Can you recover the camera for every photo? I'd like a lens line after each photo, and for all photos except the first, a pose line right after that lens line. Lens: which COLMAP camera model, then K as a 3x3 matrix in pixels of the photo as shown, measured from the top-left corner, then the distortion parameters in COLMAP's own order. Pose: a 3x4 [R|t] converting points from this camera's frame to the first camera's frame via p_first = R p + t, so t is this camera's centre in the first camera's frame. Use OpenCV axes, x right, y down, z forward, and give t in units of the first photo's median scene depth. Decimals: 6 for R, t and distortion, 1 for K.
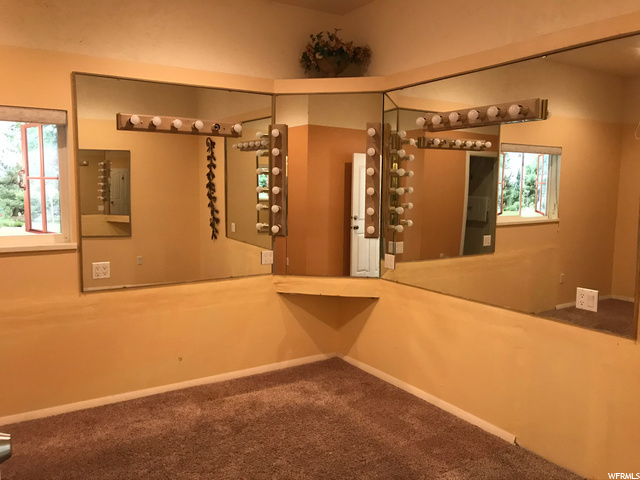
lens RADIAL K [[520.8, 0, 318.2], [0, 520.8, 232.0], [0, 0, 1]] dist [0.006279, -0.003800]
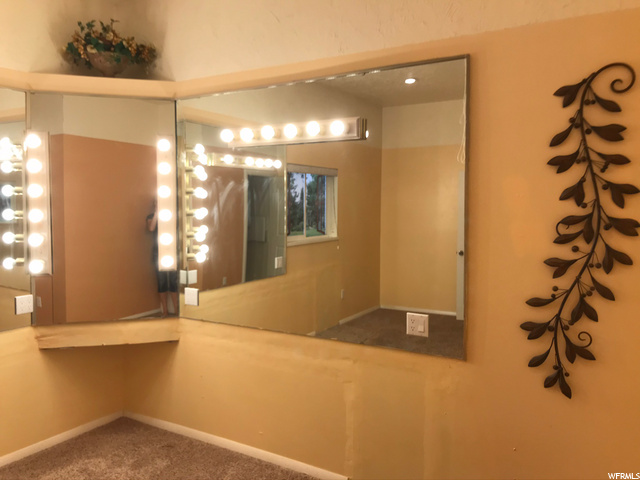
lens RADIAL K [[520.8, 0, 318.2], [0, 520.8, 232.0], [0, 0, 1]] dist [0.006279, -0.003800]
pose [[0.893432, -0.032779, 0.448001, -0.057309], [0.047379, 0.998647, -0.021418, -0.022186], [-0.446693, 0.040361, 0.893776, 0.136936]]
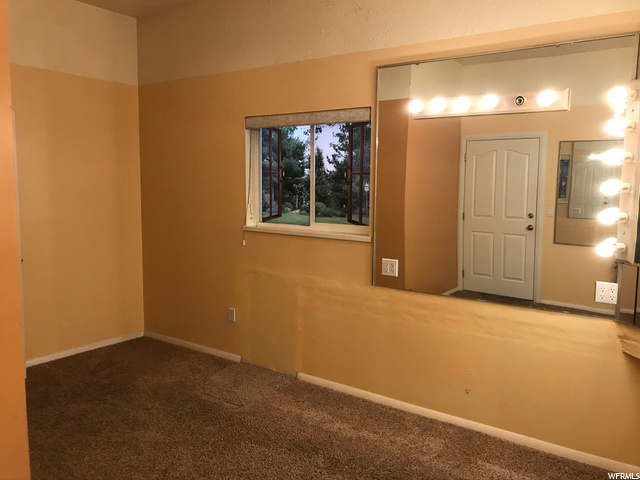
lens RADIAL K [[520.8, 0, 318.2], [0, 520.8, 232.0], [0, 0, 1]] dist [0.006279, -0.003800]
pose [[0.382228, 0.085309, -0.920122, 0.392621], [-0.095475, 0.994046, 0.052501, -0.028203], [0.919123, 0.067781, 0.388097, 0.461018]]
